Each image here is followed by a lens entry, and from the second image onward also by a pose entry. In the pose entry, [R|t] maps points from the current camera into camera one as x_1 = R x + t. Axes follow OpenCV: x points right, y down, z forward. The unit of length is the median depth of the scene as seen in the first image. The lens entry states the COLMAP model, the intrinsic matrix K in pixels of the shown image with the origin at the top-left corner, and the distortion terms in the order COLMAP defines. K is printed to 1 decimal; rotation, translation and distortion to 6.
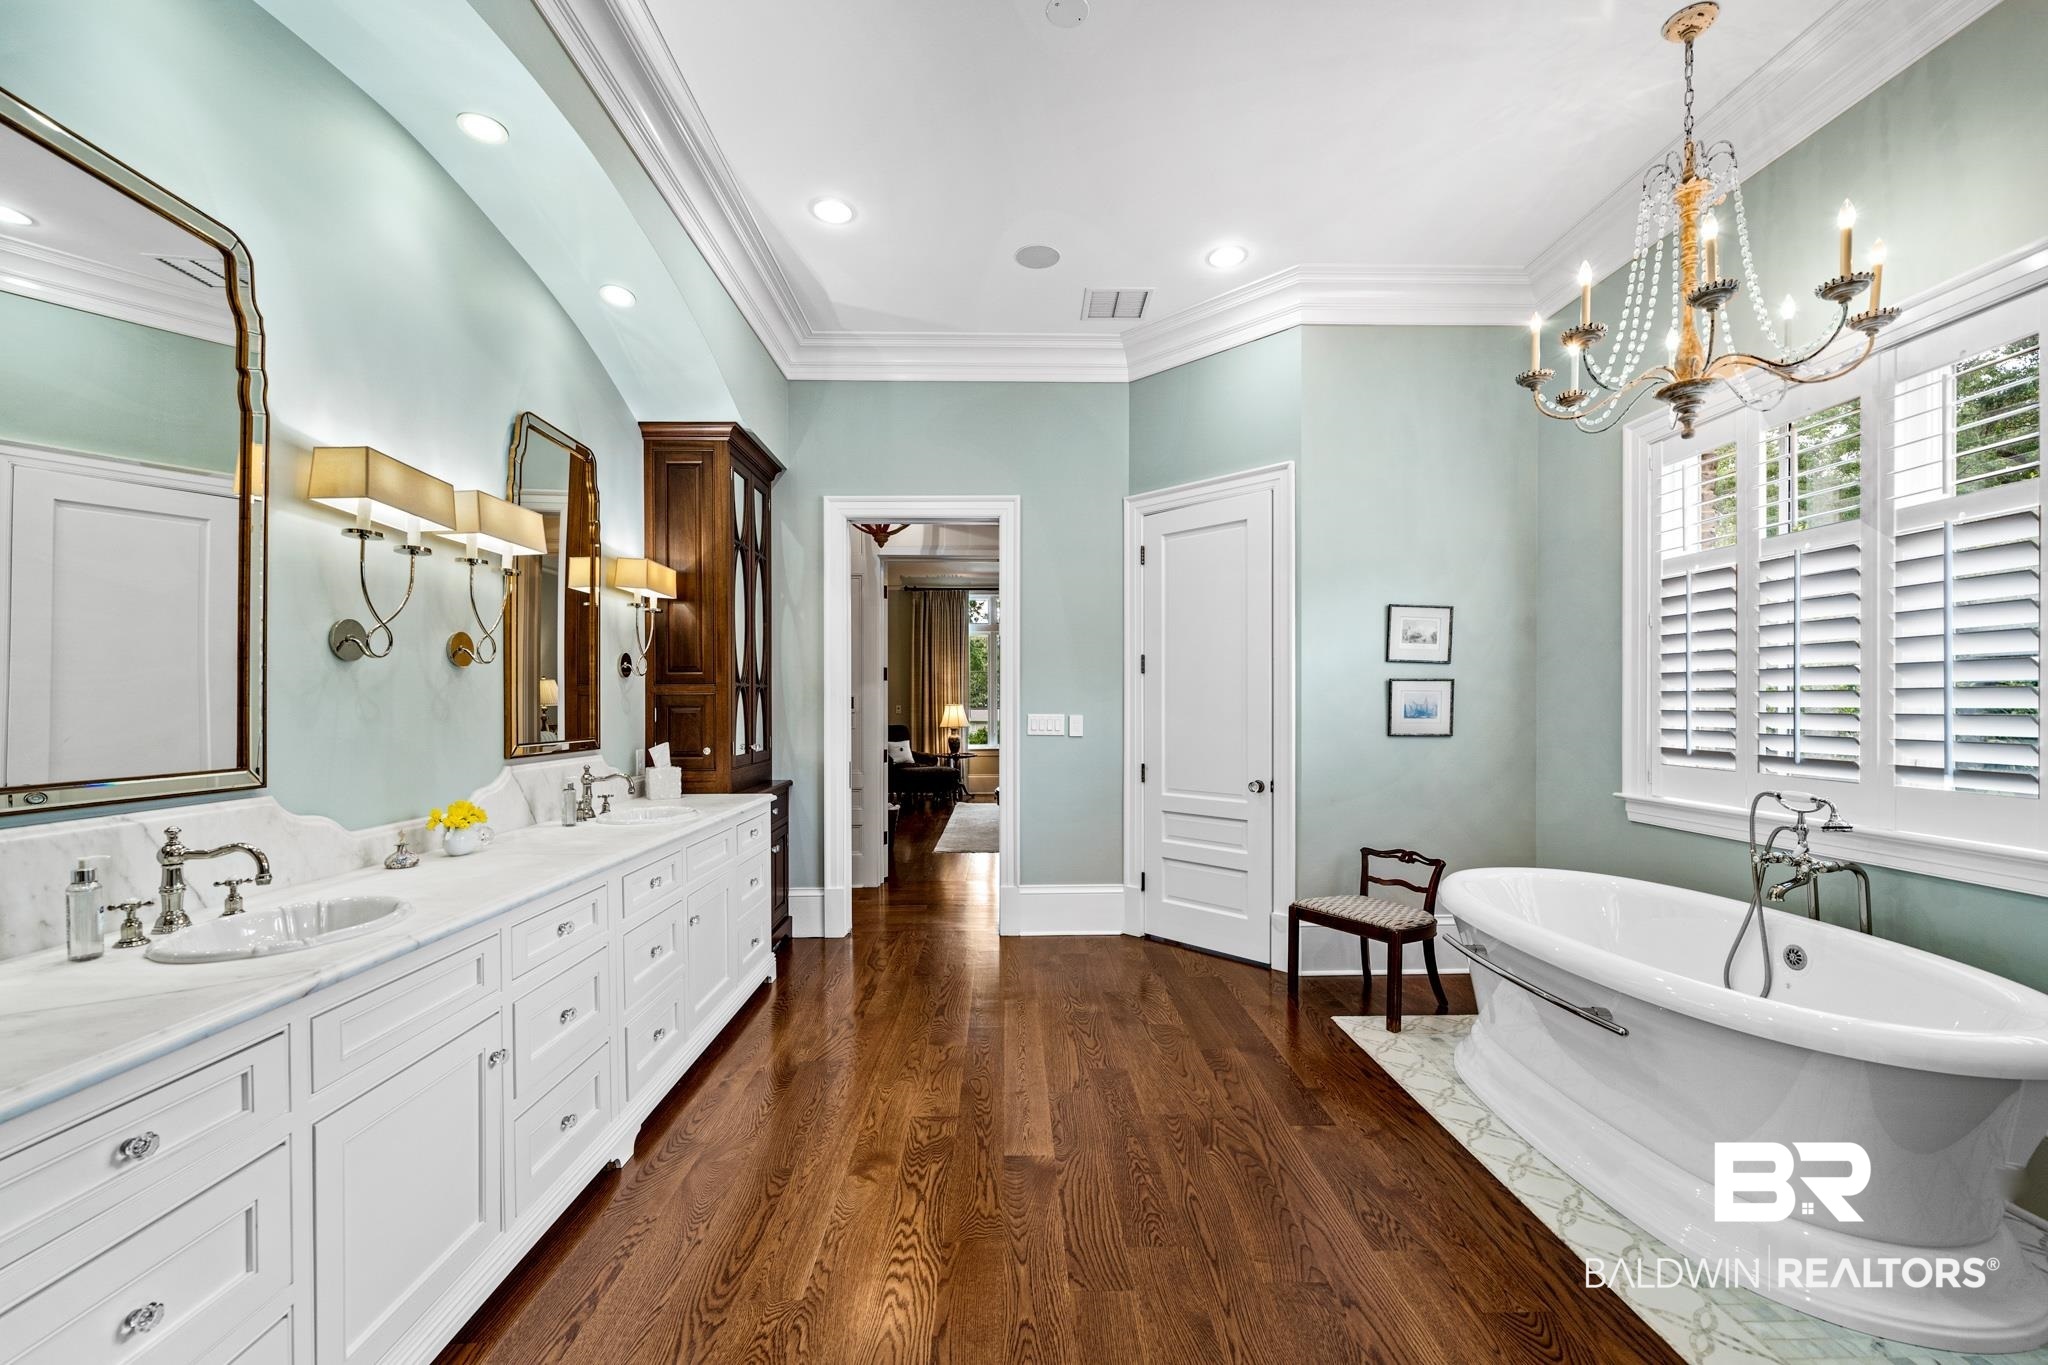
lens RADIAL K [[817.9, 0, 1020.5], [0, 817.9, 698.0], [0, 0, 1]] dist [-0.001280, -0.000110]
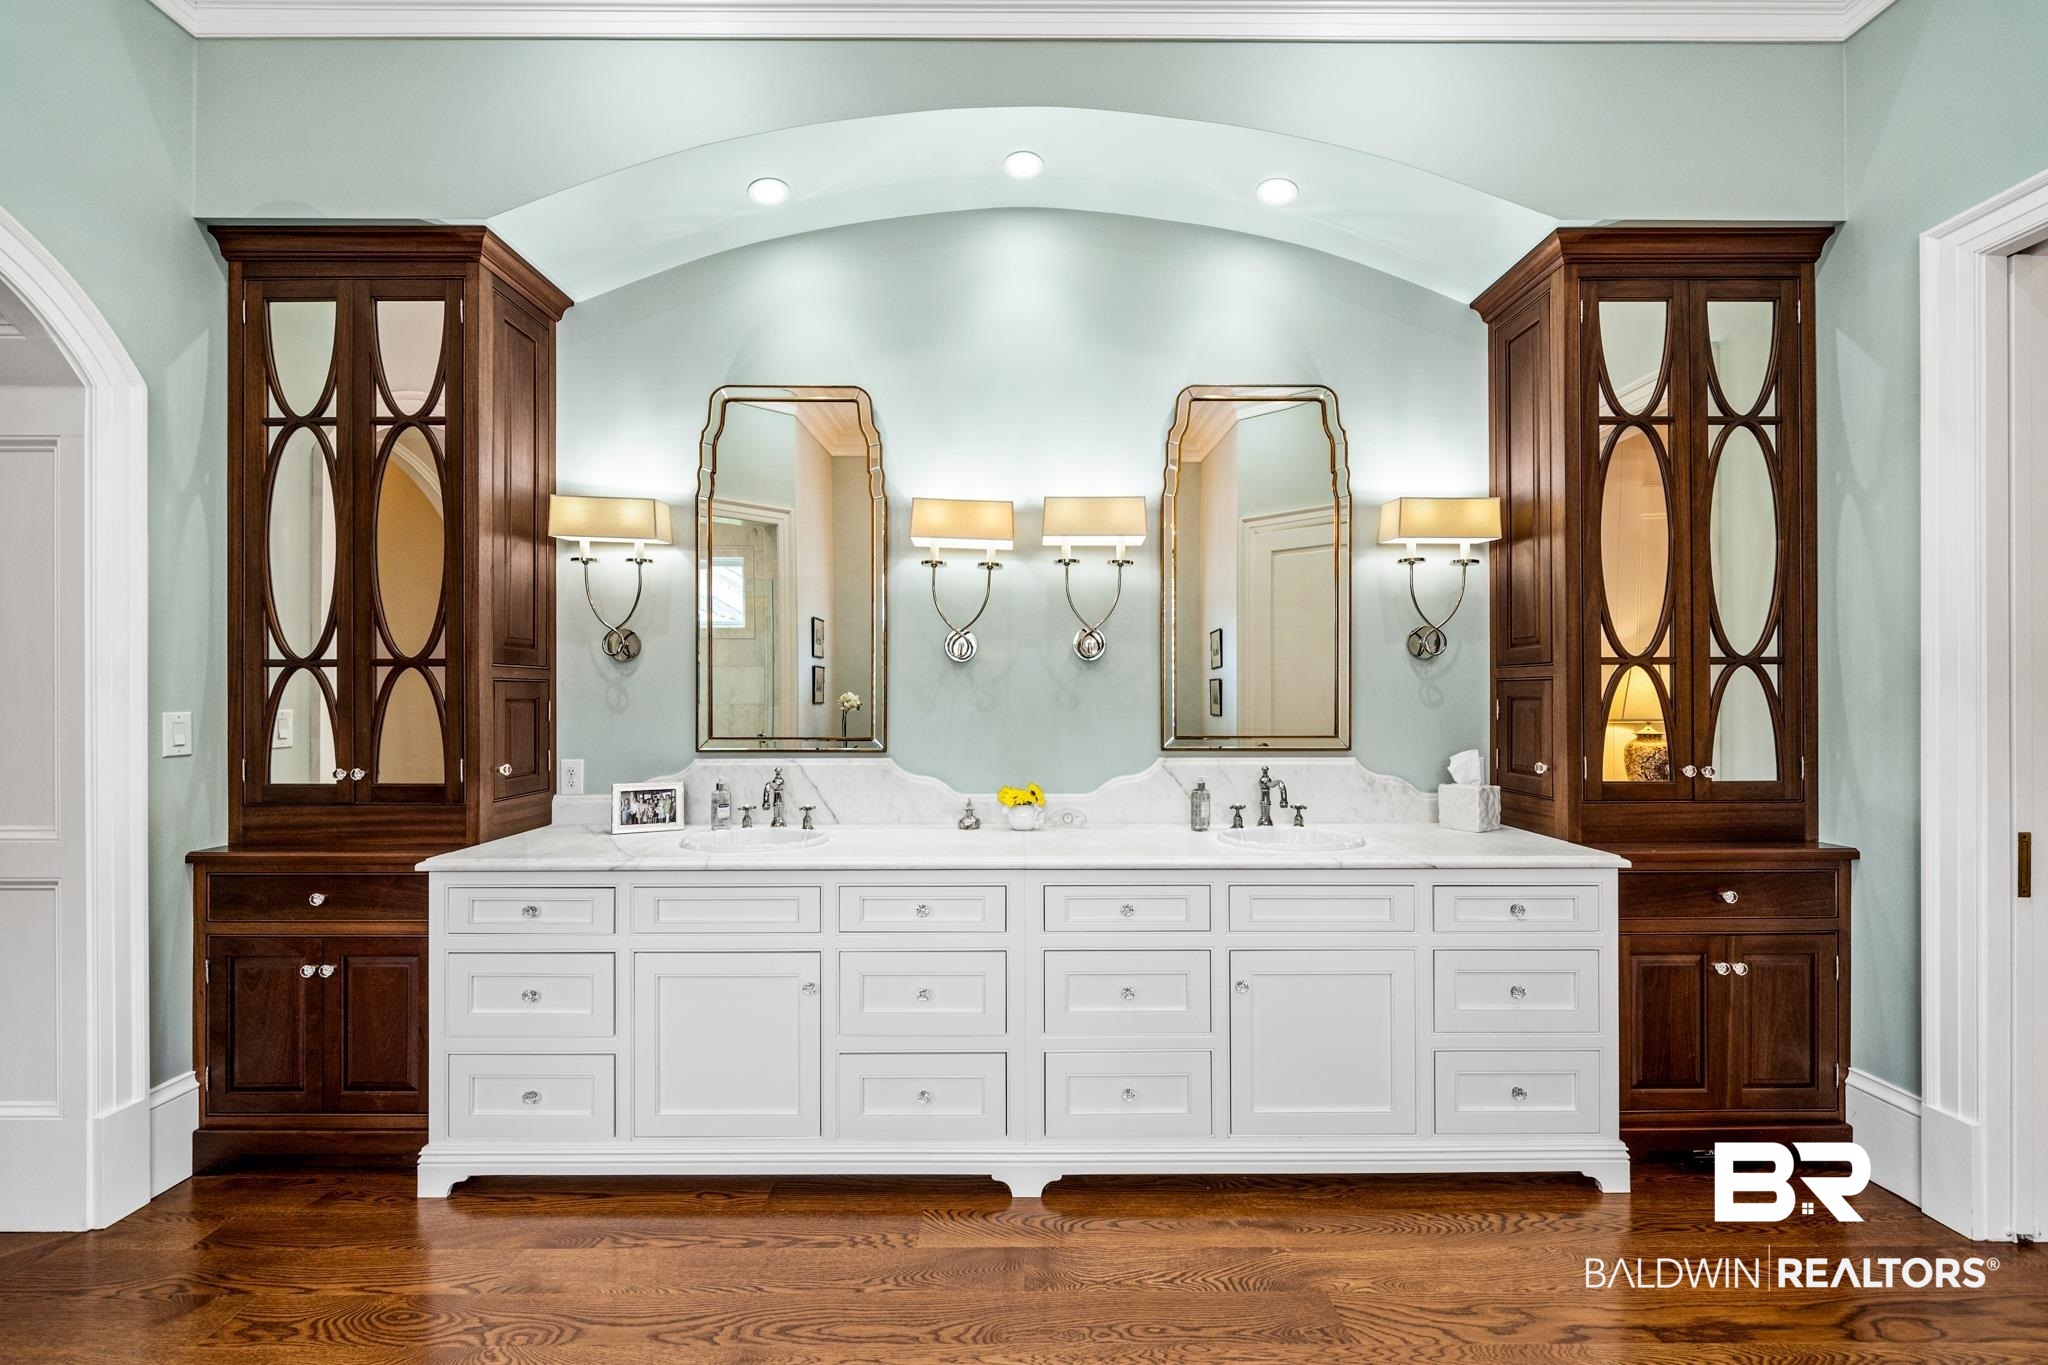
lens RADIAL K [[817.9, 0, 1020.7], [0, 817.9, 689.3], [0, 0, 1]] dist [-0.001280, -0.000110]
pose [[-0.010885, 0.000738, -0.999940, 0.326242], [0.009505, 0.999955, 0.000634, -0.000867], [0.999896, -0.009497, -0.010892, 0.760524]]
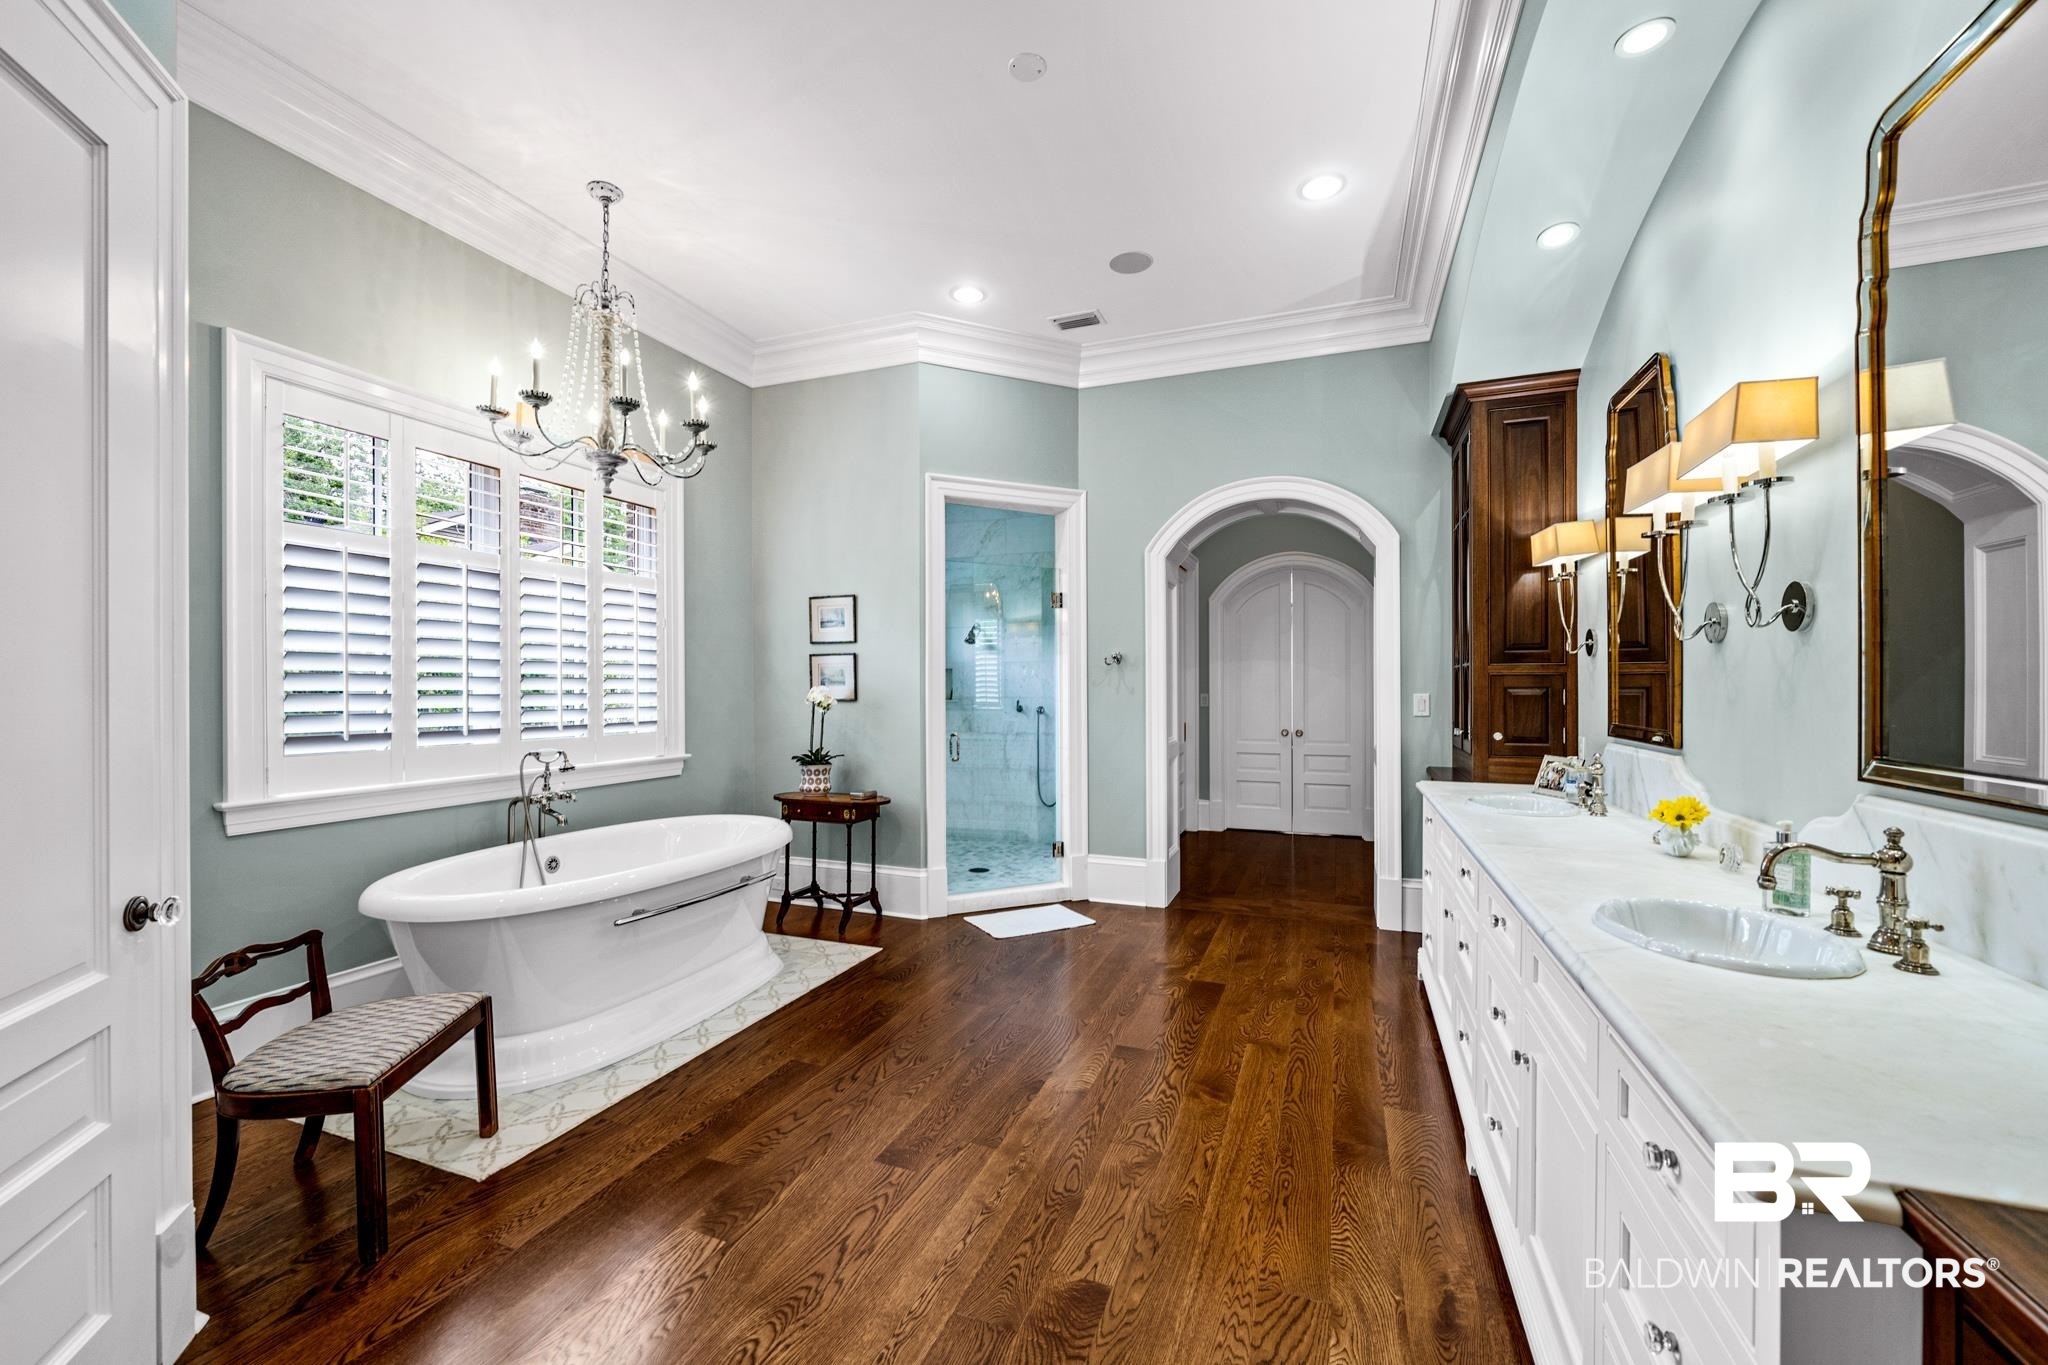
lens RADIAL K [[817.9, 0, 1026.9], [0, 817.9, 690.4], [0, 0, 1]] dist [-0.001280, -0.000110]
pose [[-0.928005, 0.000260, 0.372567, -0.272957], [-0.001201, 0.999992, -0.003690, 0.013915], [-0.372565, -0.003872, -0.927998, 1.569290]]
